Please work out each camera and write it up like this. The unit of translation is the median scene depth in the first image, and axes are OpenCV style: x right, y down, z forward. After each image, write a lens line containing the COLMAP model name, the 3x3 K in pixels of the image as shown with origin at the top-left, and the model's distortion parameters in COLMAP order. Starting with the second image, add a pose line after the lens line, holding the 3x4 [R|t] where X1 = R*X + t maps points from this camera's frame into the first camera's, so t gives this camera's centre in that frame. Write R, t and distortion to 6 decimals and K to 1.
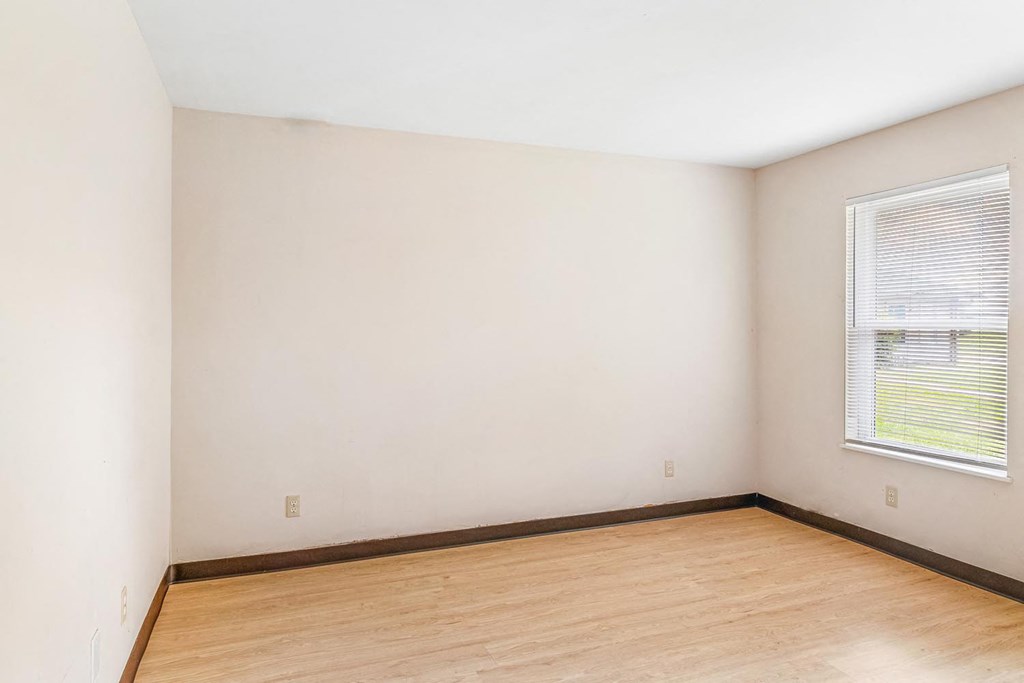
lens RADIAL K [[644.6, 0, 512.0], [0, 644.6, 341.5], [0, 0, 1]] dist [-0.002172, -0.000976]
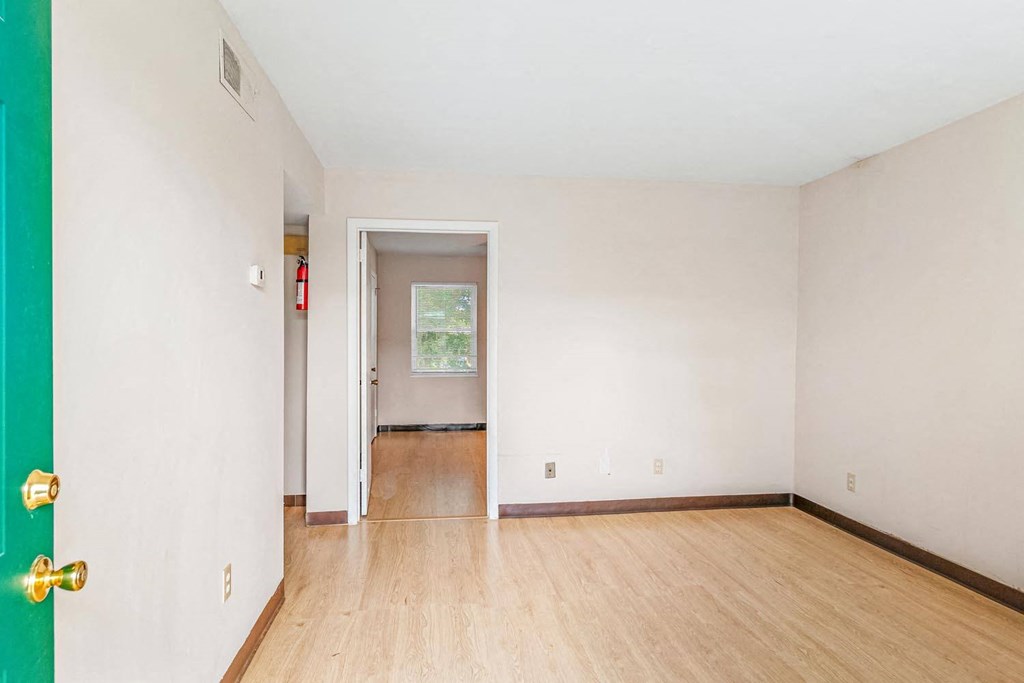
lens RADIAL K [[644.6, 0, 512.0], [0, 644.6, 341.5], [0, 0, 1]] dist [-0.002172, -0.000976]
pose [[-0.264822, 0.013932, -0.964197, 0.911859], [-0.024816, 0.999466, 0.021257, -0.015959], [0.963978, 0.029557, -0.264334, 0.641863]]
